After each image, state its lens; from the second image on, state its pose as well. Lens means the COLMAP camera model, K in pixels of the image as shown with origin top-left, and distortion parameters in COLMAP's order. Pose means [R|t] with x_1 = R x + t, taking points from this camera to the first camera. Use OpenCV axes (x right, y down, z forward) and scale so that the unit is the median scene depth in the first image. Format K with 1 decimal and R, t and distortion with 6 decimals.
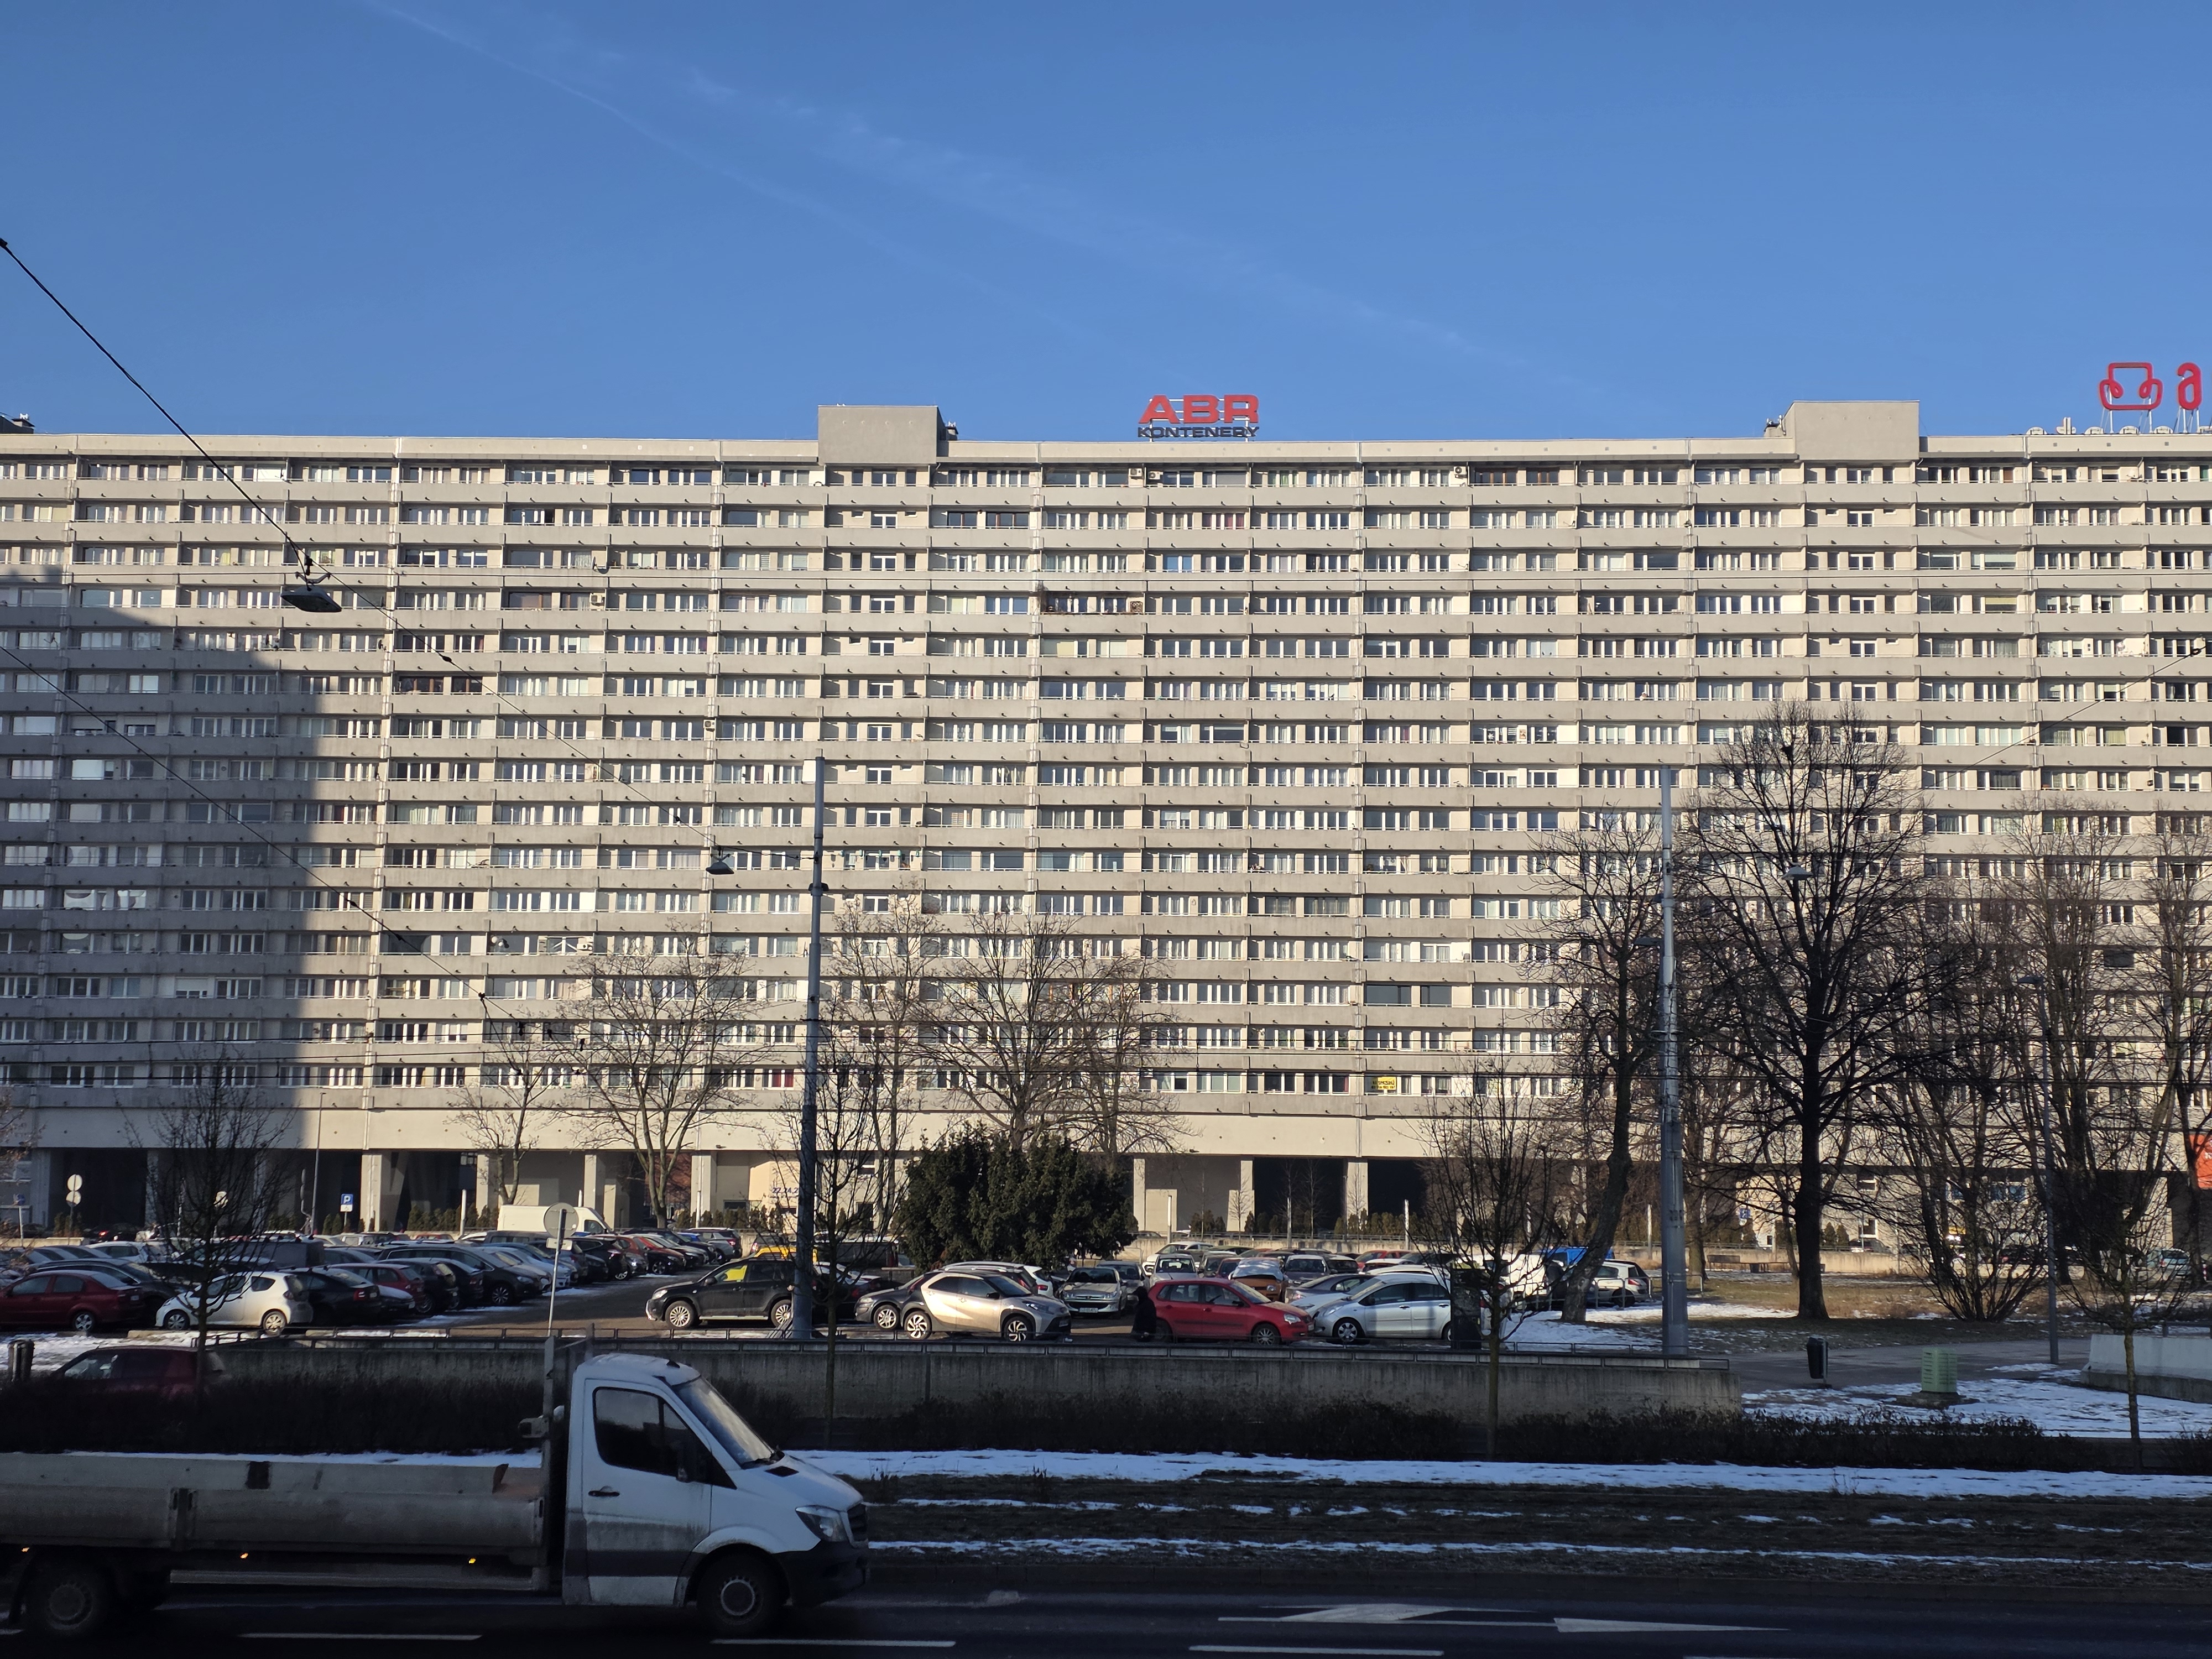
lens RADIAL K [[2983.3, 0, 989.6], [0, 2983.3, 750.8], [0, 0, 1]] dist [-0.016421, 0.044631]
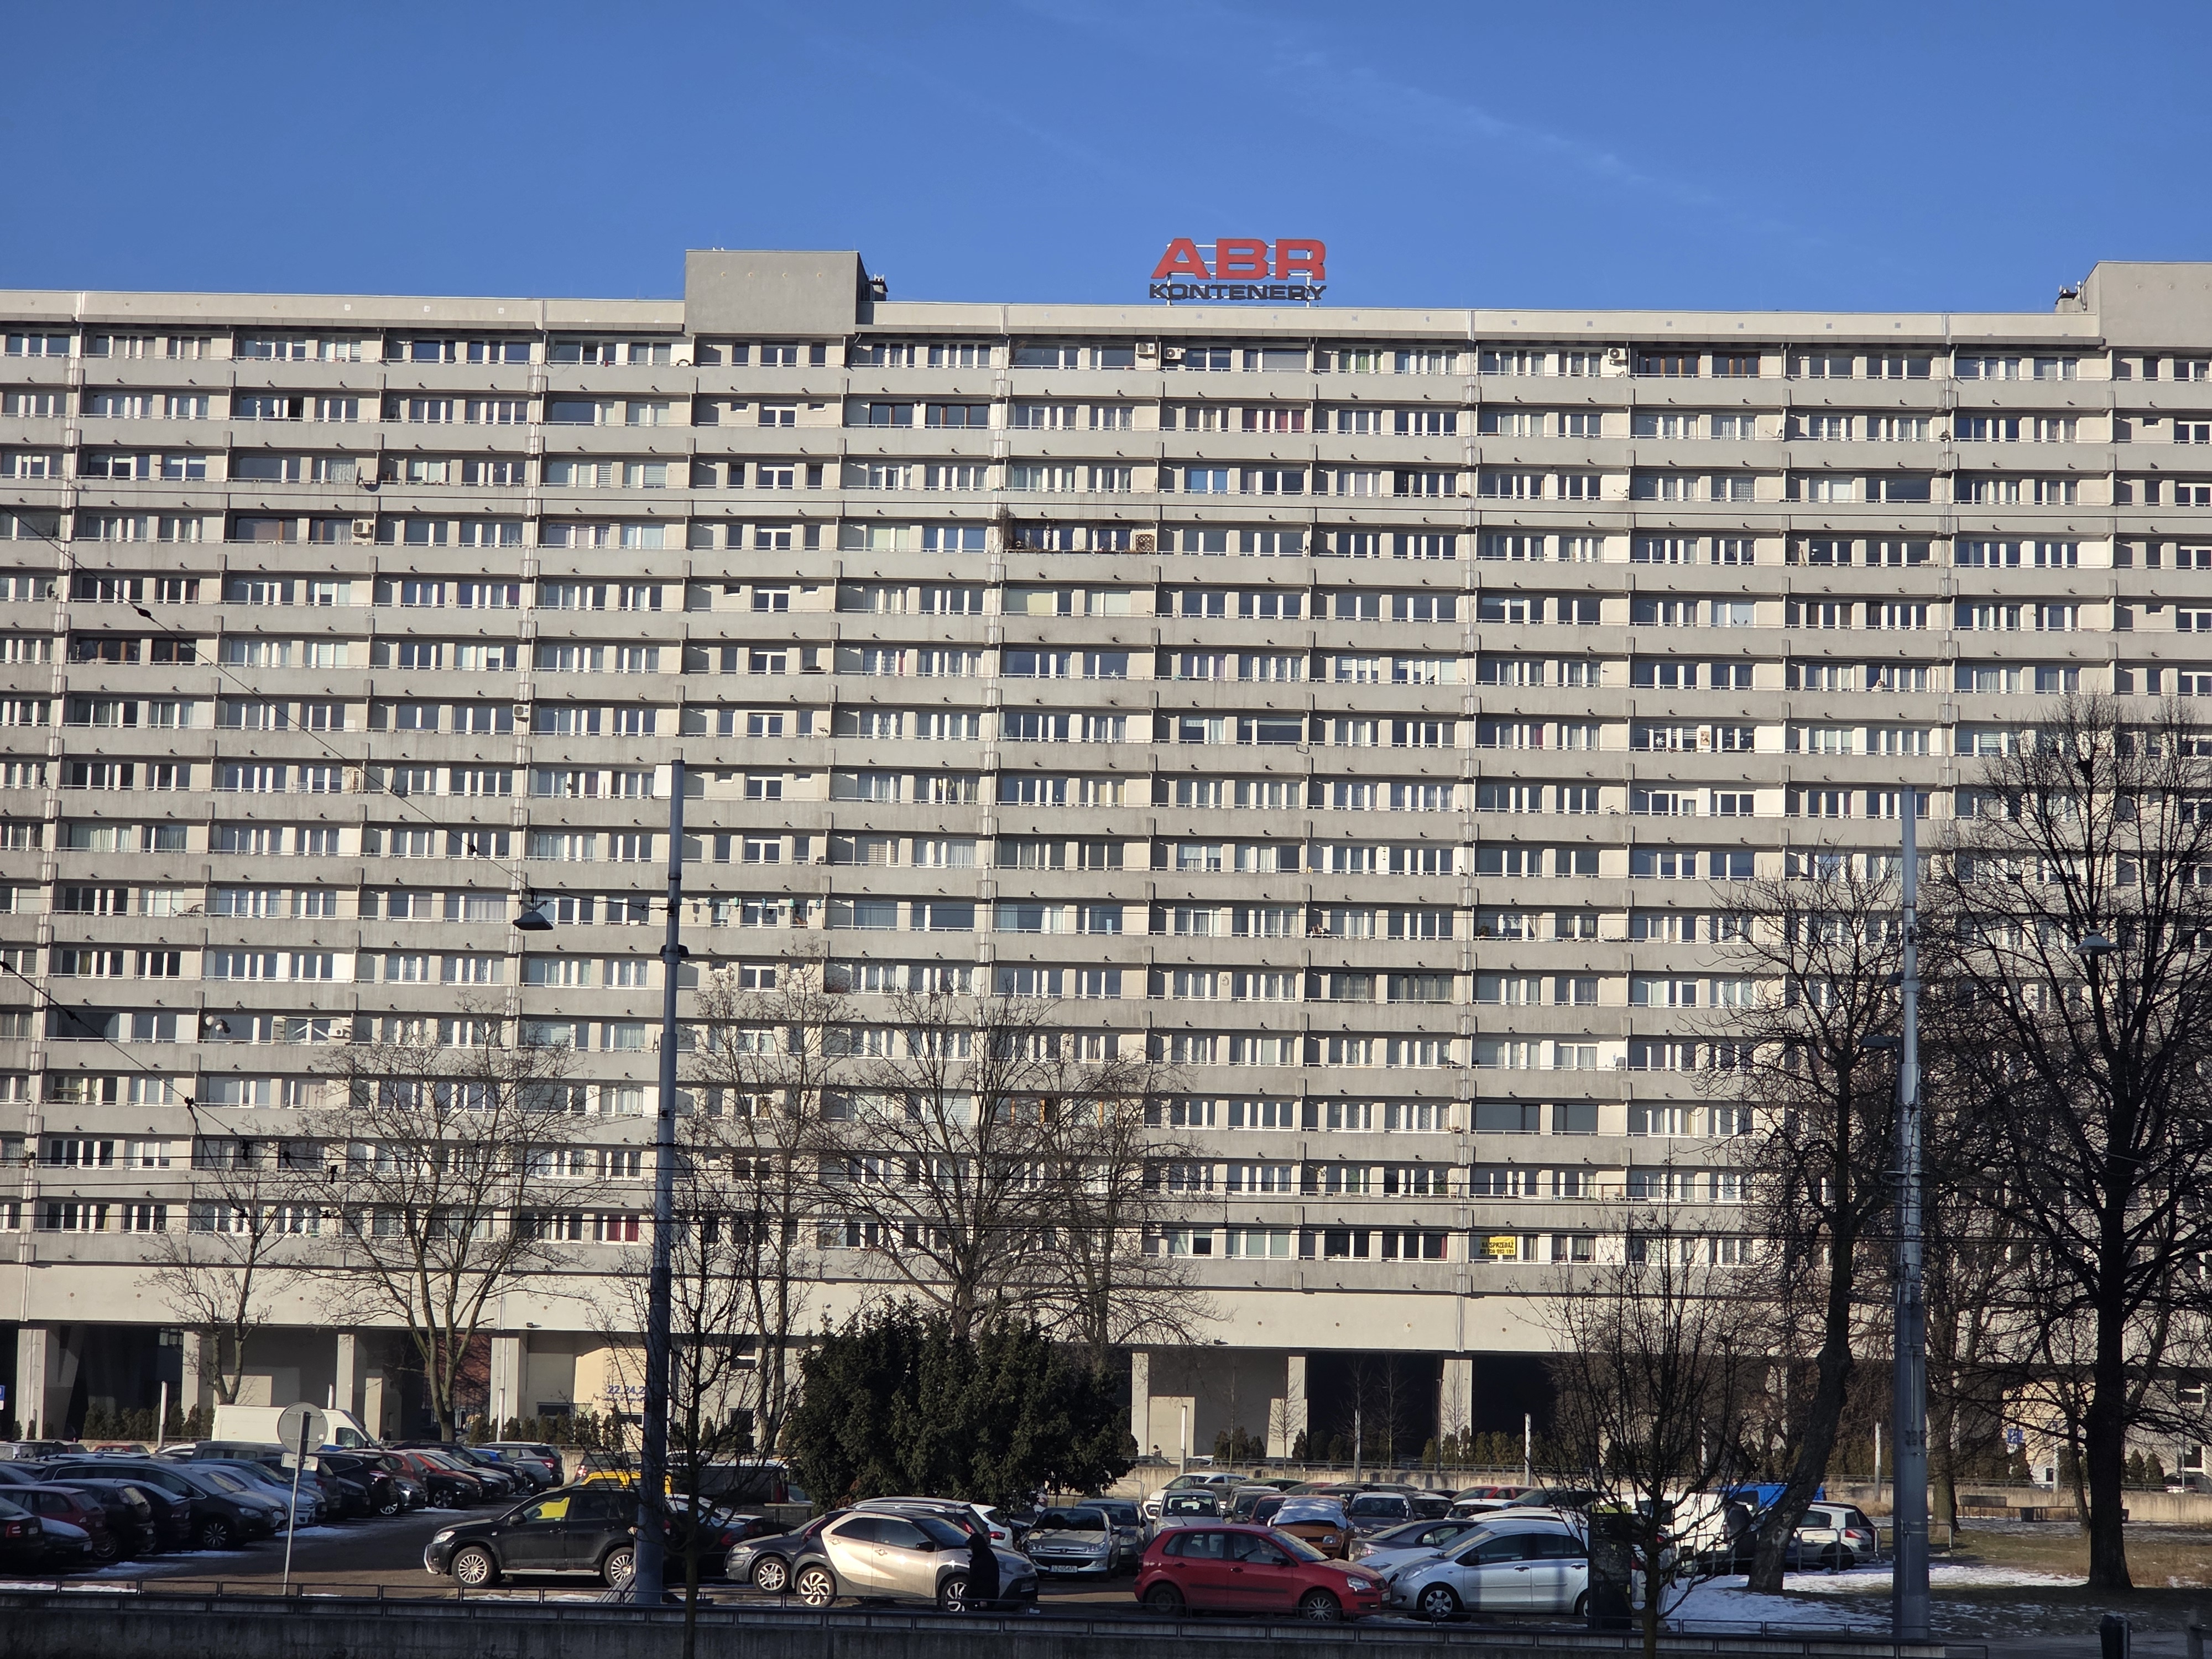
lens RADIAL K [[5107.8, 0, 1106.0], [0, 5107.8, 829.5], [0, 0, 1]] dist [-1.714609, 12.948850]
pose [[0.999113, 0.010661, 0.040734, -0.005776], [-0.011358, 0.999793, 0.016906, -0.002513], [-0.040545, -0.017354, 0.999027, -0.146936]]
